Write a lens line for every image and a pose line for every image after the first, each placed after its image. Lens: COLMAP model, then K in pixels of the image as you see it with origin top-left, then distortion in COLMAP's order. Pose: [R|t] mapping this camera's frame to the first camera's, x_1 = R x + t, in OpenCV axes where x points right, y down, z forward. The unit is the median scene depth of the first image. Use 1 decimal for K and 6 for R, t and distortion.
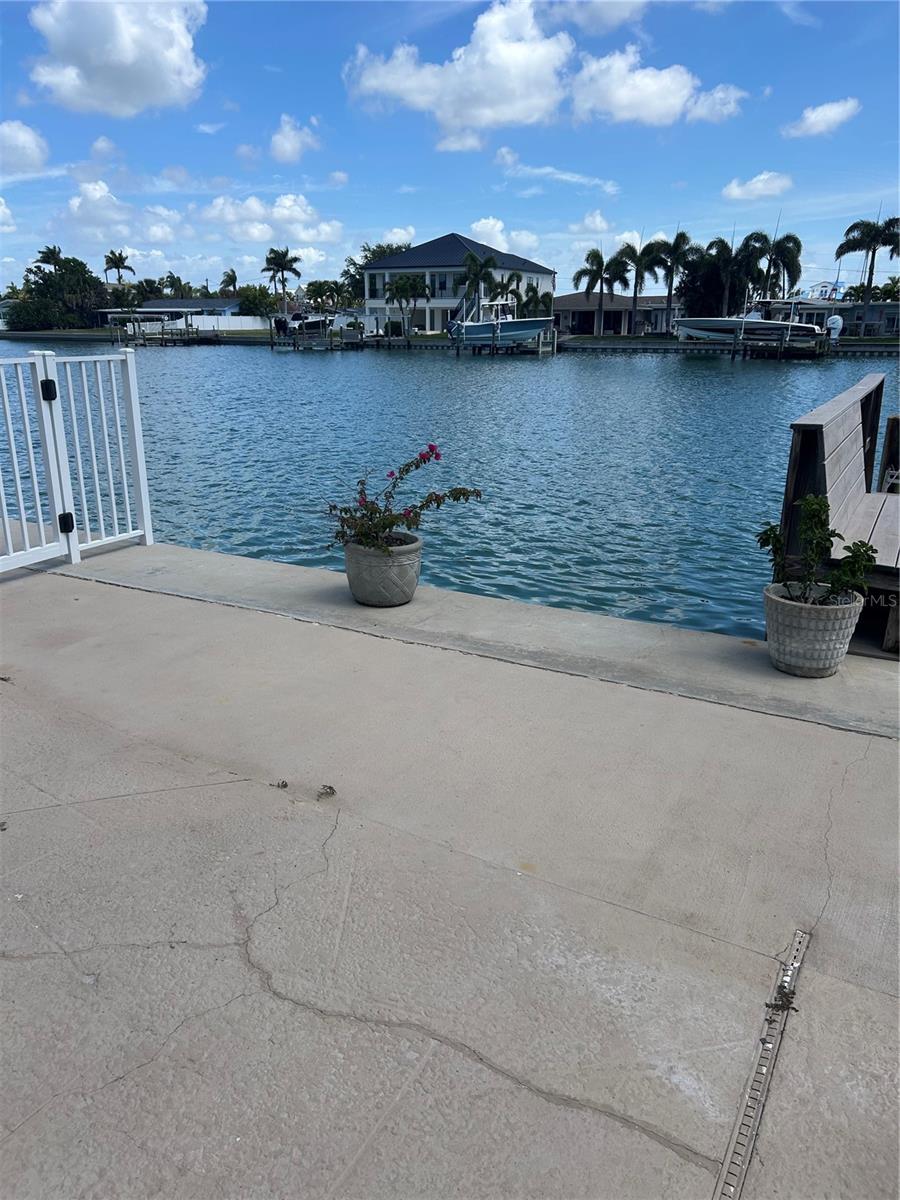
lens RADIAL K [[908.1, 0, 450.0], [0, 908.1, 600.0], [0, 0, 1]] dist [0.002063, -0.004361]
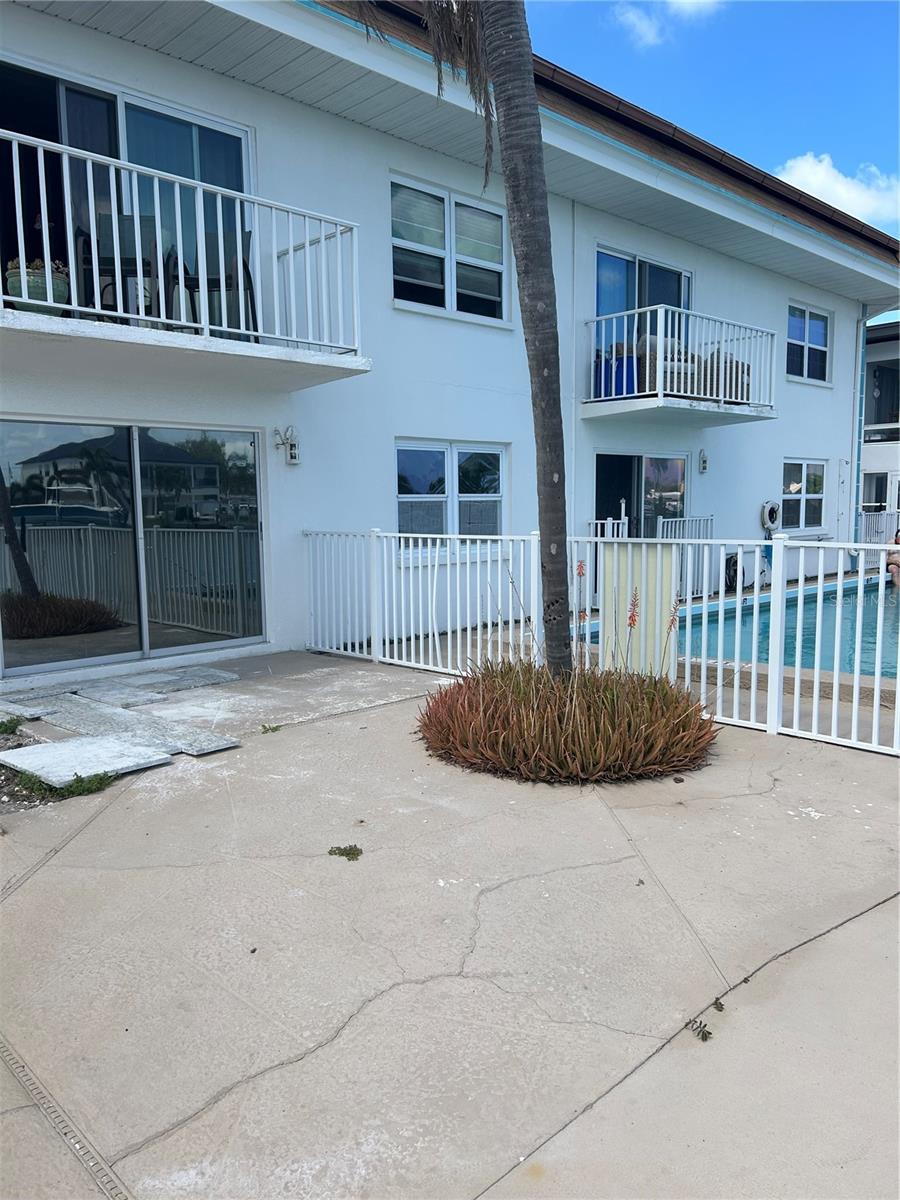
lens RADIAL K [[920.7, 0, 450.0], [0, 920.7, 600.0], [0, 0, 1]] dist [0.071614, -0.090283]
pose [[-0.307109, 0.097227, -0.946695, 0.554685], [-0.265419, 0.946546, 0.183314, -0.211366], [0.913913, 0.307568, -0.264886, 0.647103]]
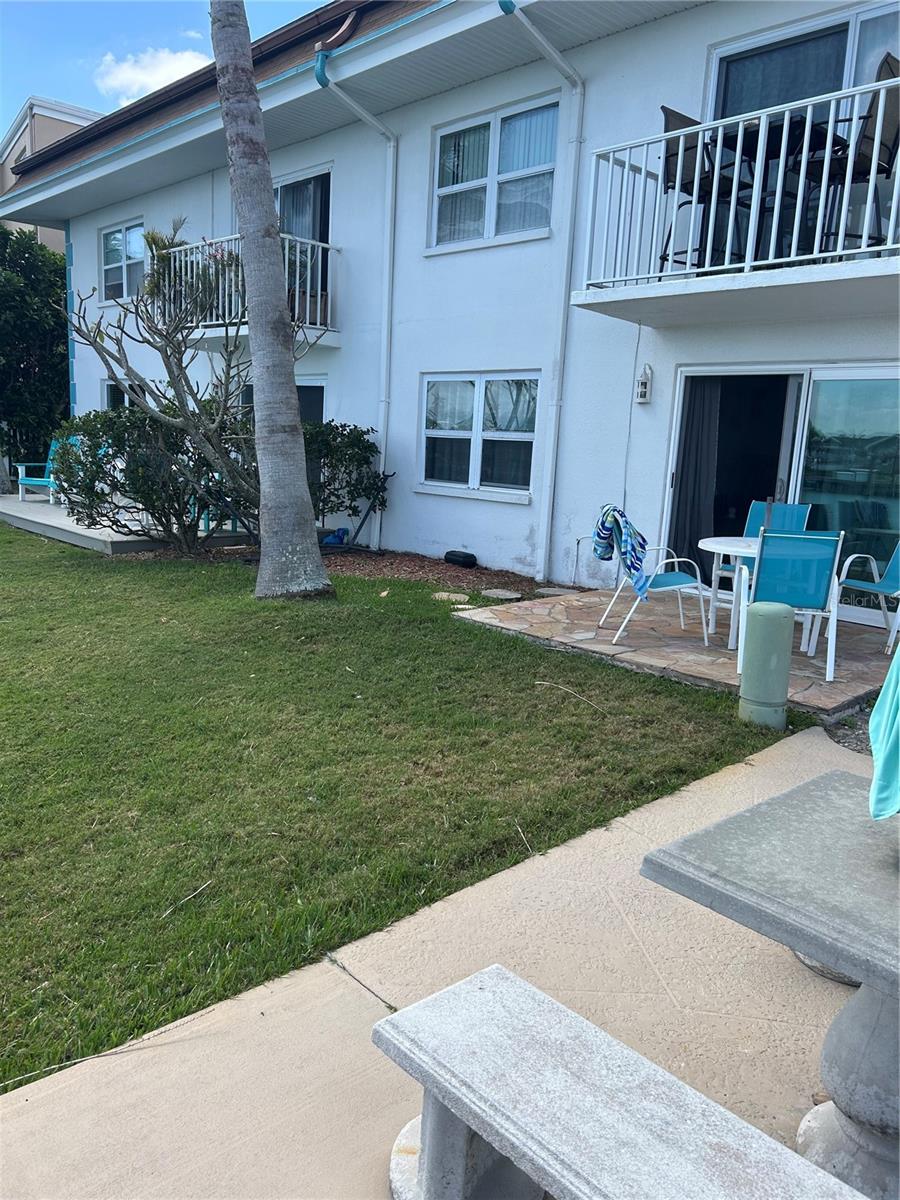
lens RADIAL K [[908.1, 0, 450.0], [0, 908.1, 600.0], [0, 0, 1]] dist [0.002063, -0.004361]
pose [[-0.941858, -0.108933, 0.317862, -1.712937], [0.045536, 0.895882, 0.441953, -0.555095], [-0.332910, 0.430731, -0.838833, 1.746234]]
